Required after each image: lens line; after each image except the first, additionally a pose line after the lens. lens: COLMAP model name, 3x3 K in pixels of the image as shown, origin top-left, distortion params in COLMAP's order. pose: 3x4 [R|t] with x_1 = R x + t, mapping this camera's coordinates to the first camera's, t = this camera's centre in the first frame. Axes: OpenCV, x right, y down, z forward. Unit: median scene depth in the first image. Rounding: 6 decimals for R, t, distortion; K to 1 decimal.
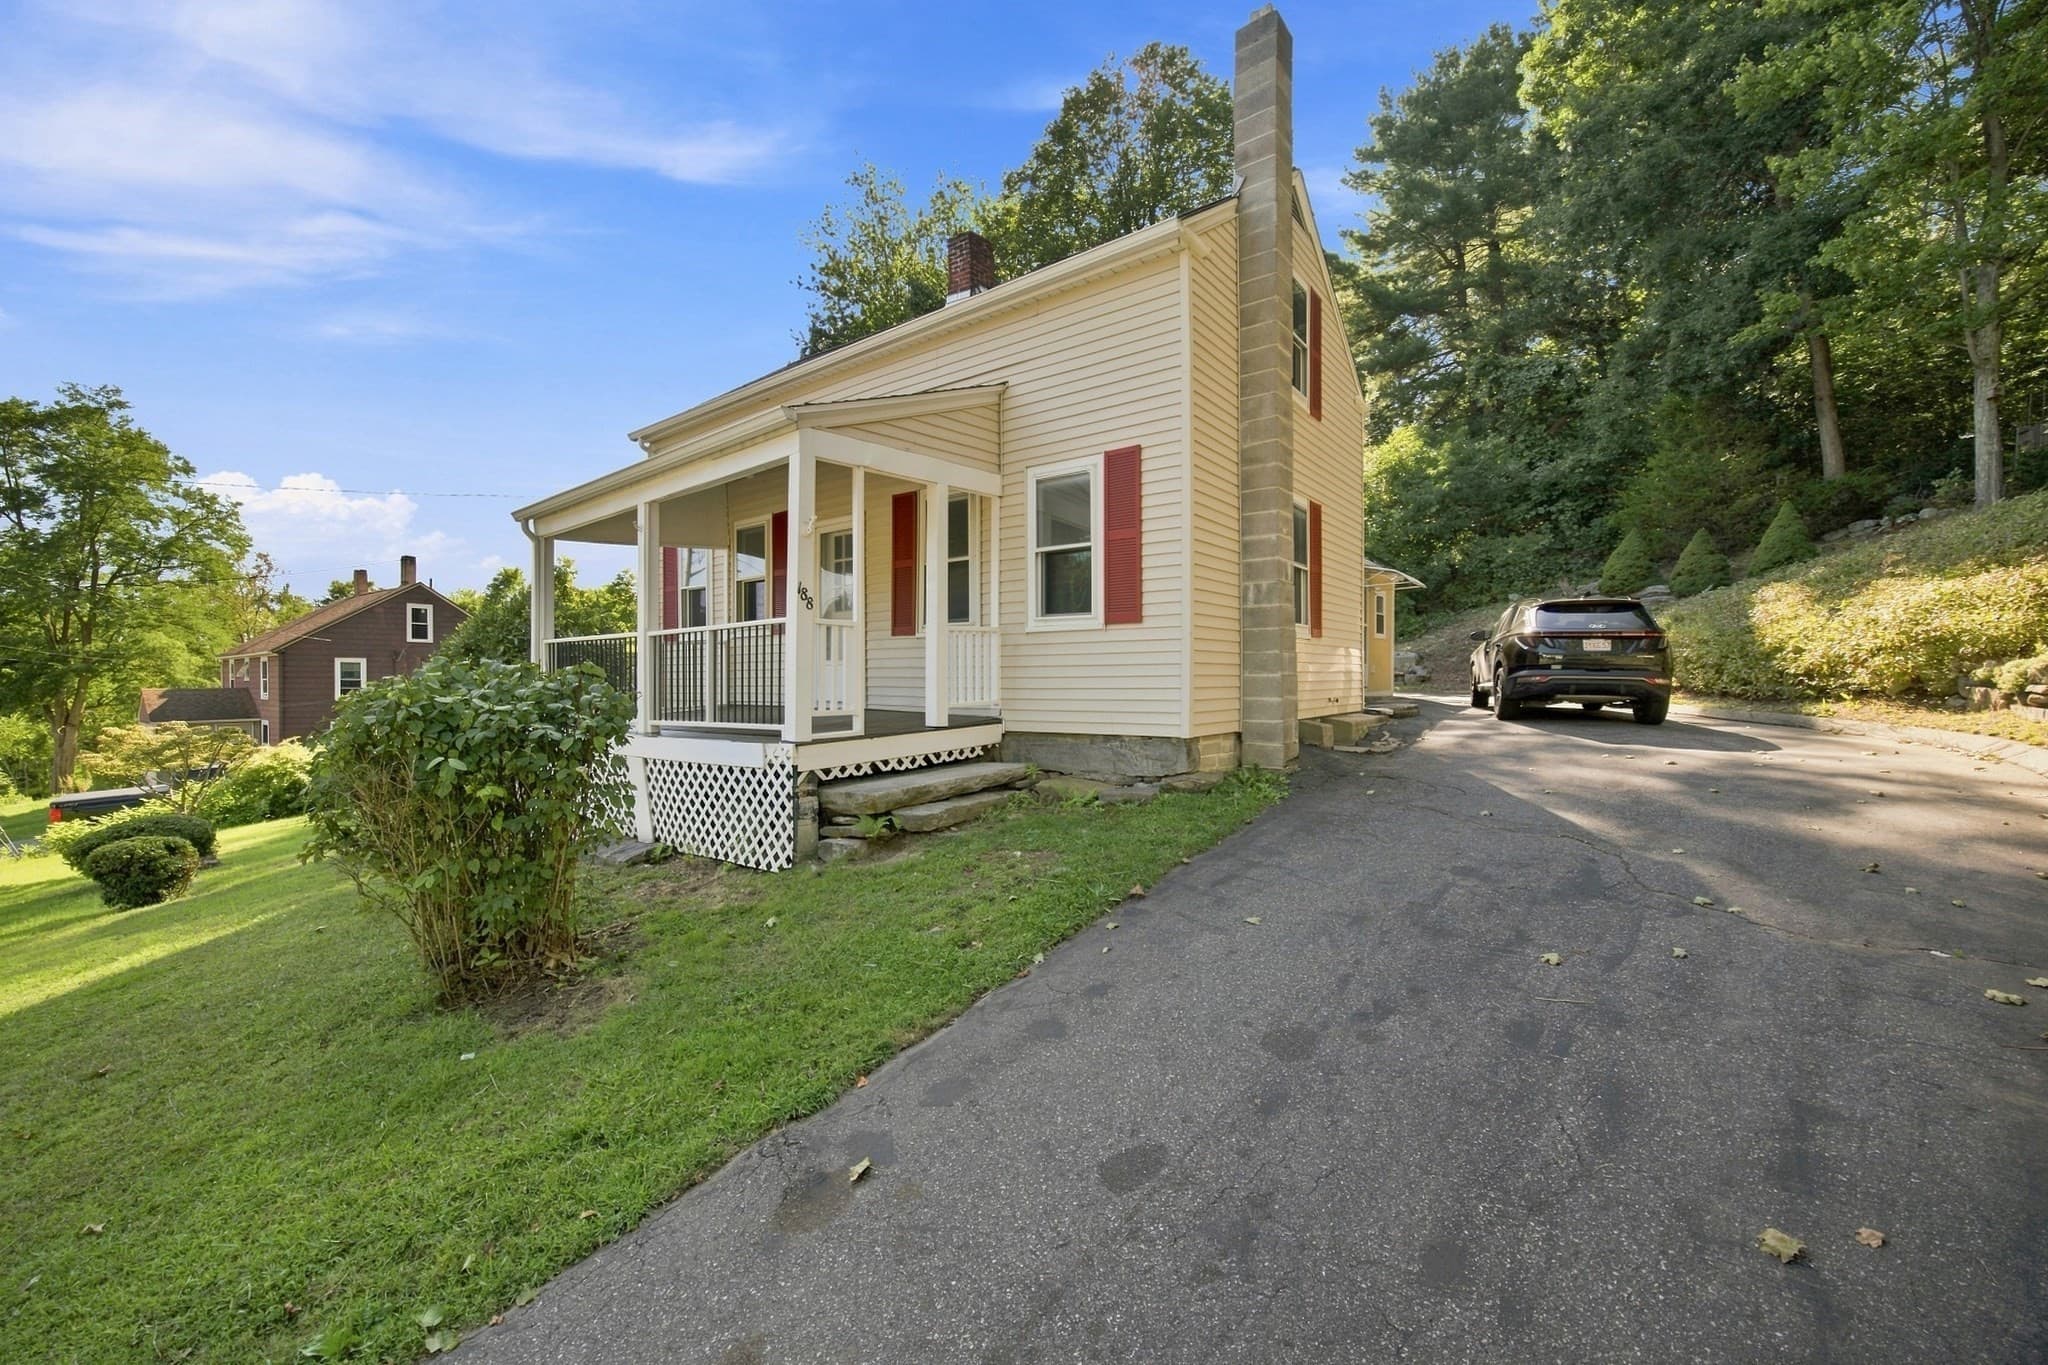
lens RADIAL K [[925.7, 0, 1024.0], [0, 925.7, 682.5], [0, 0, 1]] dist [-0.003140, -0.000107]
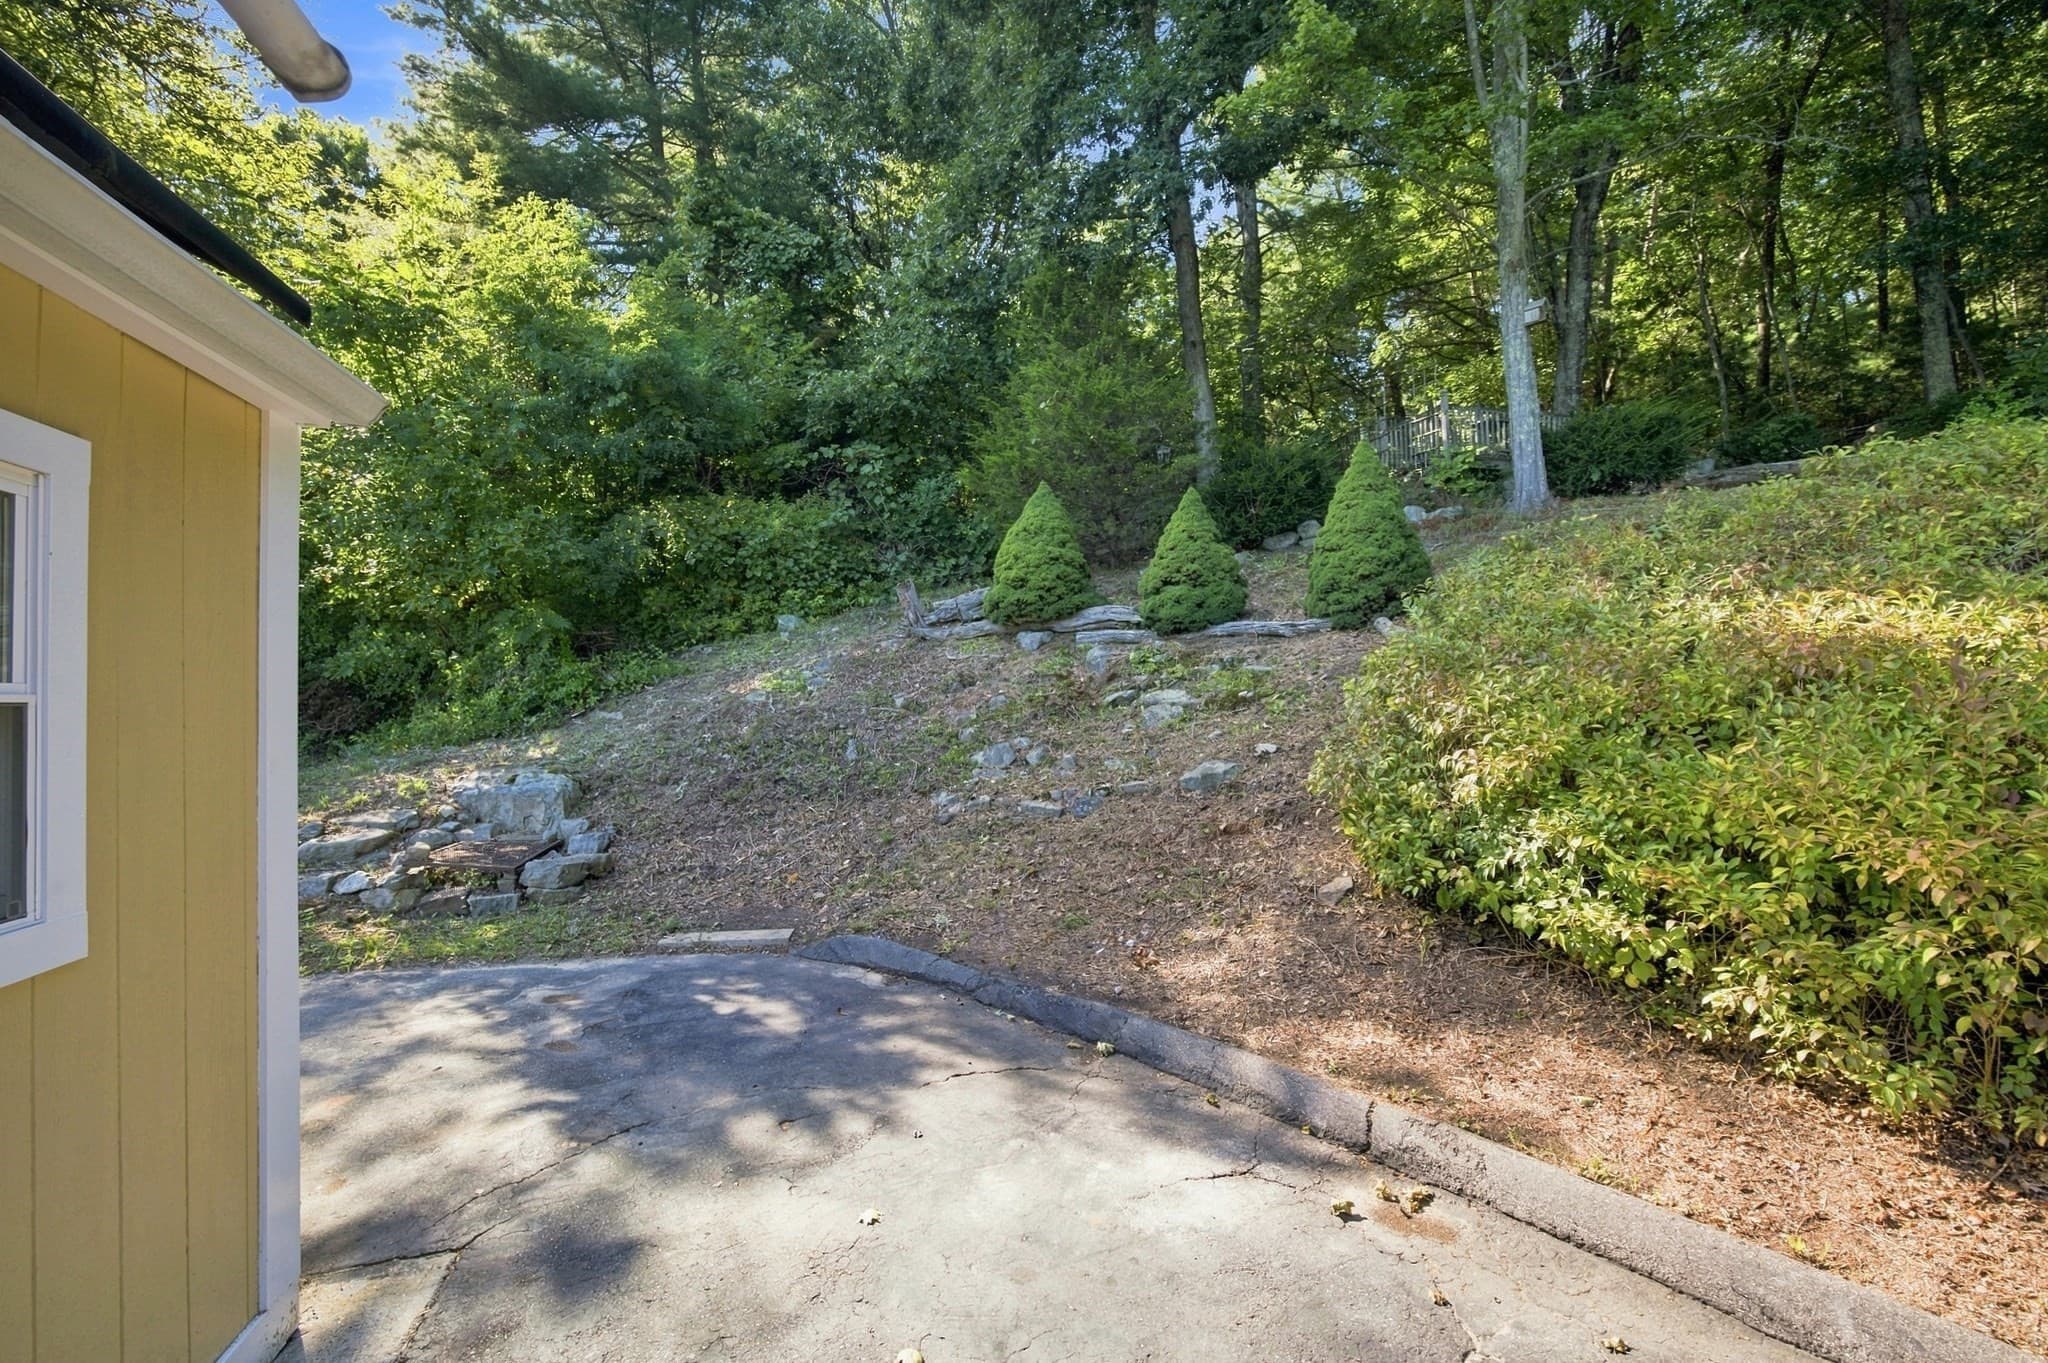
lens RADIAL K [[979.3, 0, 1023.4], [0, 979.3, 712.2], [0, 0, 1]] dist [-0.038643, -0.000036]
pose [[0.691878, -0.014165, 0.721875, 0.253468], [0.024198, 0.999701, -0.003576, -0.042349], [-0.721609, 0.019942, 0.692014, 0.569089]]
